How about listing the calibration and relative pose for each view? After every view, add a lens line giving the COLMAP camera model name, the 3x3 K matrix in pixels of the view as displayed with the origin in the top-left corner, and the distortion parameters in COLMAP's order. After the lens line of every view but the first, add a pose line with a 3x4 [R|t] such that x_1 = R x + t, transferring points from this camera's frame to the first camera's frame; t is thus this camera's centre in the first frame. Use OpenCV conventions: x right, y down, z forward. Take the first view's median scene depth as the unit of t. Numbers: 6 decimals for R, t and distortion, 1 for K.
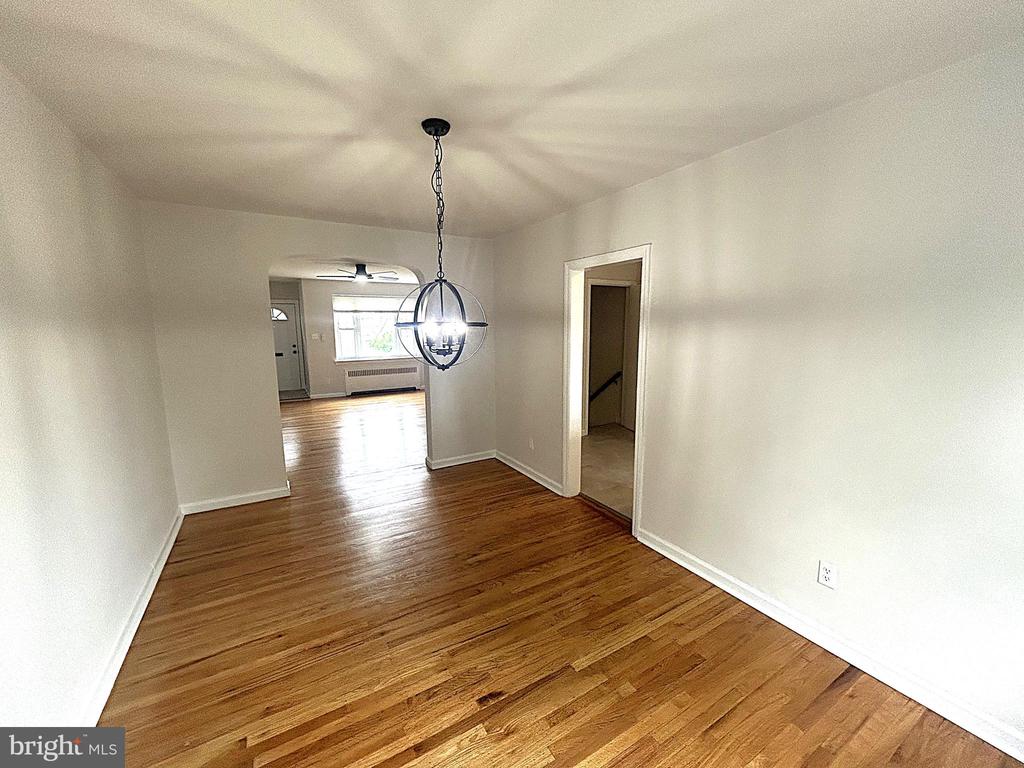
lens RADIAL K [[420.1, 0, 517.8], [0, 420.1, 387.5], [0, 0, 1]] dist [-0.004334, 0.000819]
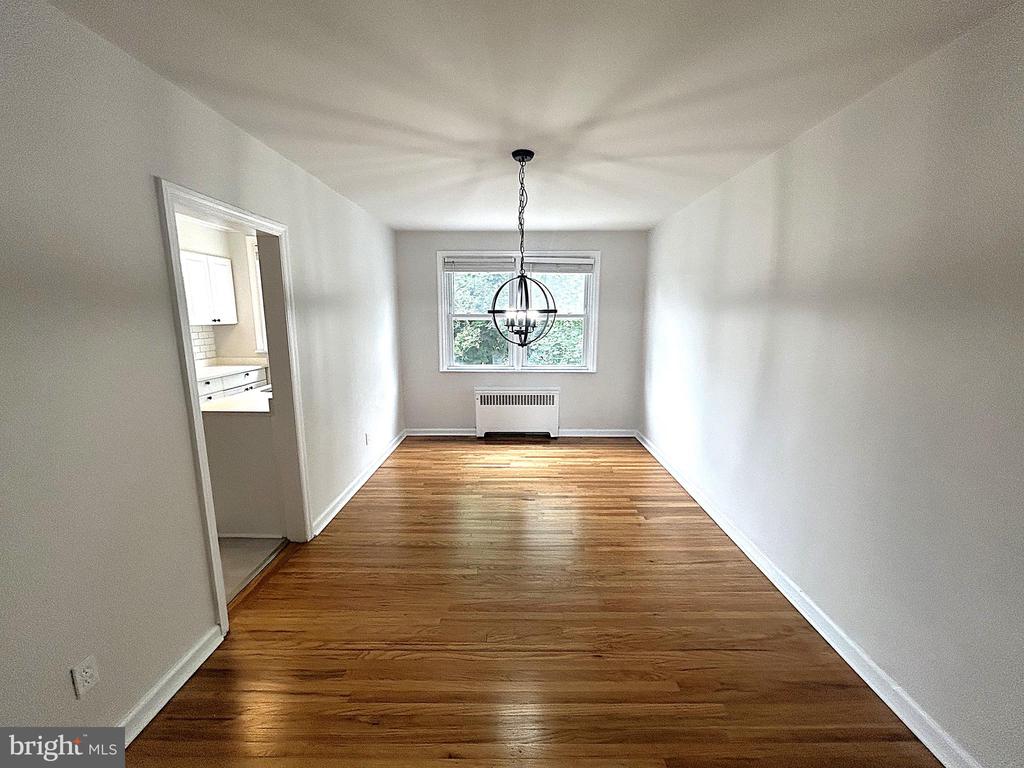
lens RADIAL K [[420.1, 0, 517.4], [0, 420.1, 382.9], [0, 0, 1]] dist [-0.004334, 0.000819]
pose [[-0.864113, -0.079109, 0.497041, -0.819310], [0.073555, 0.957117, 0.280210, -0.303579], [-0.497894, 0.278693, -0.821238, 2.125652]]
